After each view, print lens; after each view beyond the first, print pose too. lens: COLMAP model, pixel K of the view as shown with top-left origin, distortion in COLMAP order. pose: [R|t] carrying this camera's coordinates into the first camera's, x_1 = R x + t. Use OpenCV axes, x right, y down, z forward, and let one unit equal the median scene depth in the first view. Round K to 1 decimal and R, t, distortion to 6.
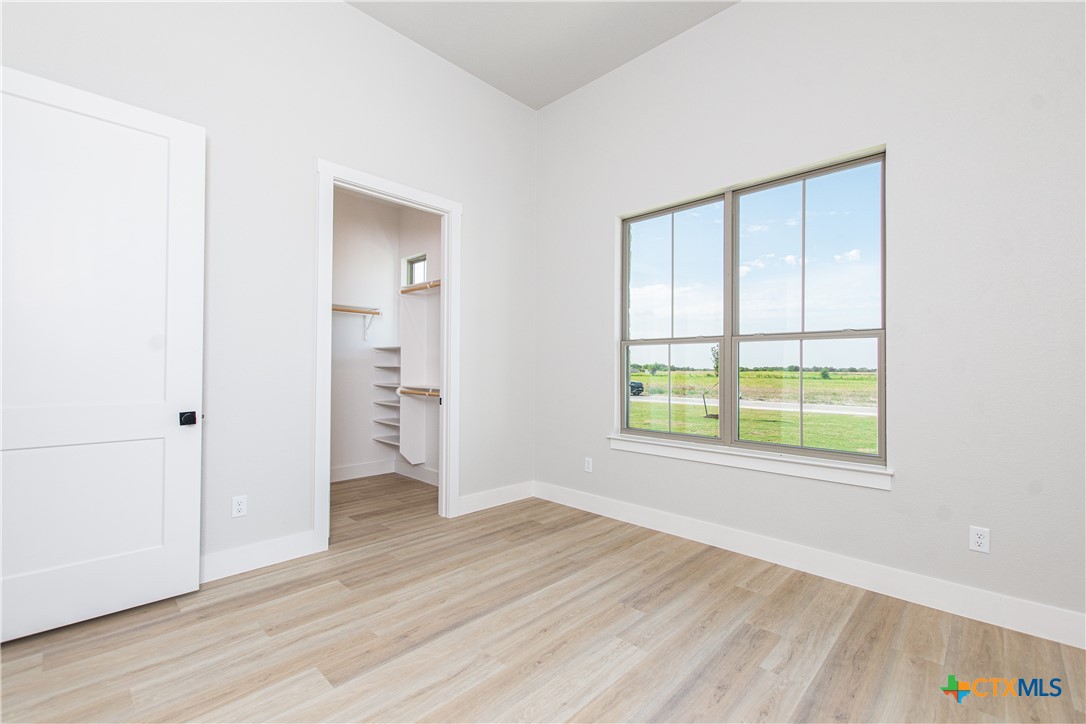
lens RADIAL K [[474.5, 0, 543.4], [0, 474.5, 363.8], [0, 0, 1]] dist [0.003973, -0.002296]
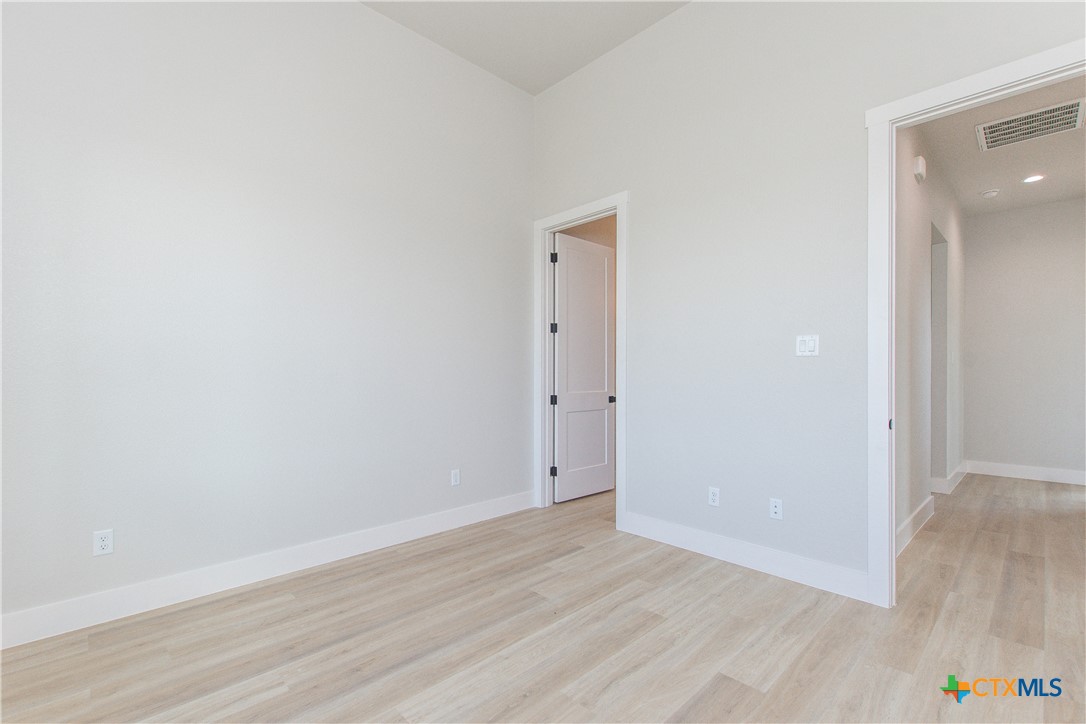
lens RADIAL K [[474.5, 0, 535.2], [0, 474.5, 366.9], [0, 0, 1]] dist [0.003973, -0.002296]
pose [[-0.999077, -0.006001, 0.042543, -0.044107], [-0.006764, 0.999819, -0.017809, 0.011975], [-0.042429, -0.018080, -0.998936, 1.344631]]
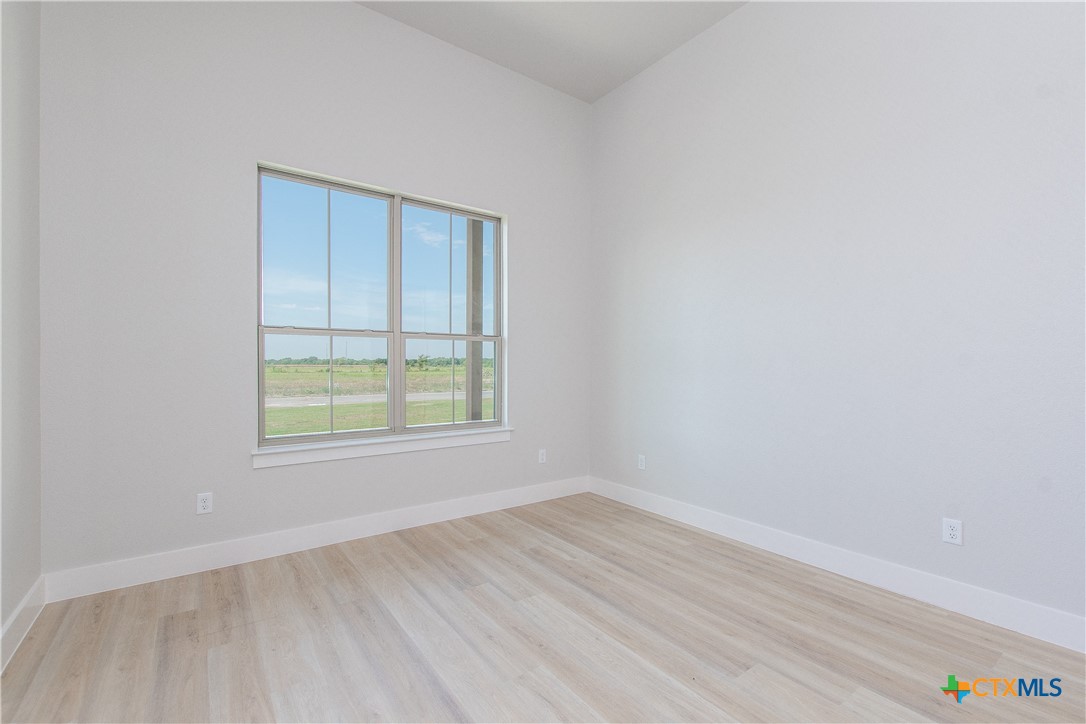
lens RADIAL K [[474.5, 0, 549.9], [0, 474.5, 365.1], [0, 0, 1]] dist [0.003973, -0.002296]
pose [[0.160258, -0.009526, 0.987029, -0.719711], [-0.007443, 0.999913, 0.010859, 0.002650], [-0.987047, -0.009087, 0.160173, 0.575214]]
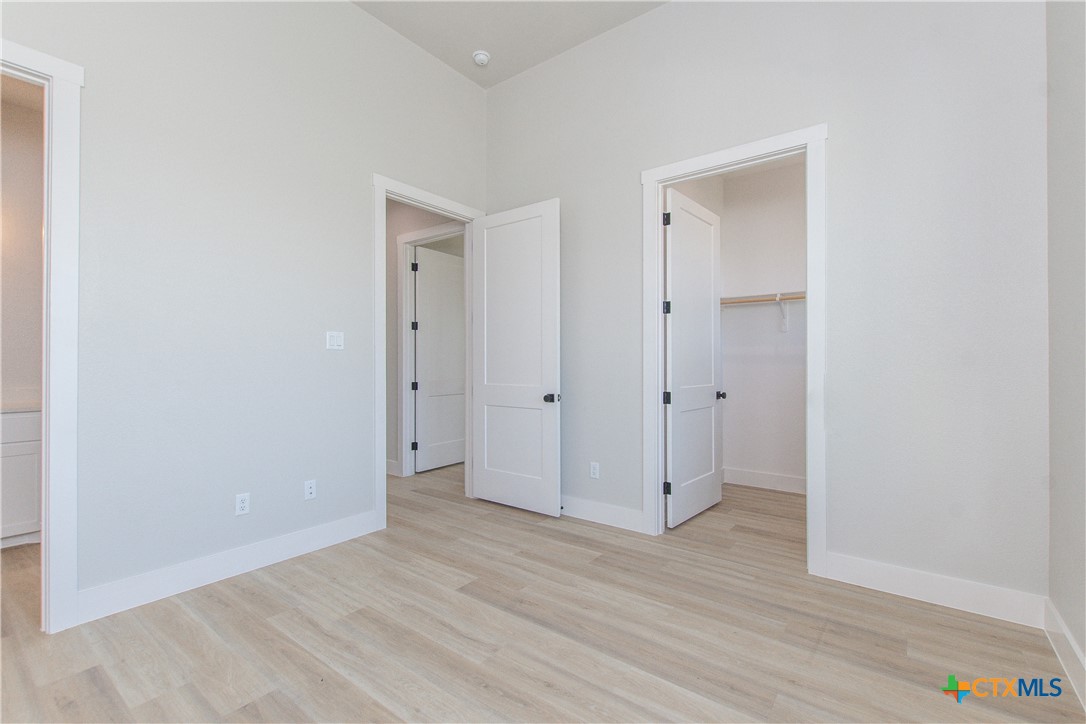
lens RADIAL K [[474.5, 0, 543.3], [0, 474.5, 365.4], [0, 0, 1]] dist [0.003973, -0.002296]
pose [[0.113790, -0.004876, -0.993493, 0.634018], [0.007507, 0.999964, -0.004048, 0.015864], [0.993476, -0.006998, 0.113823, 0.708487]]
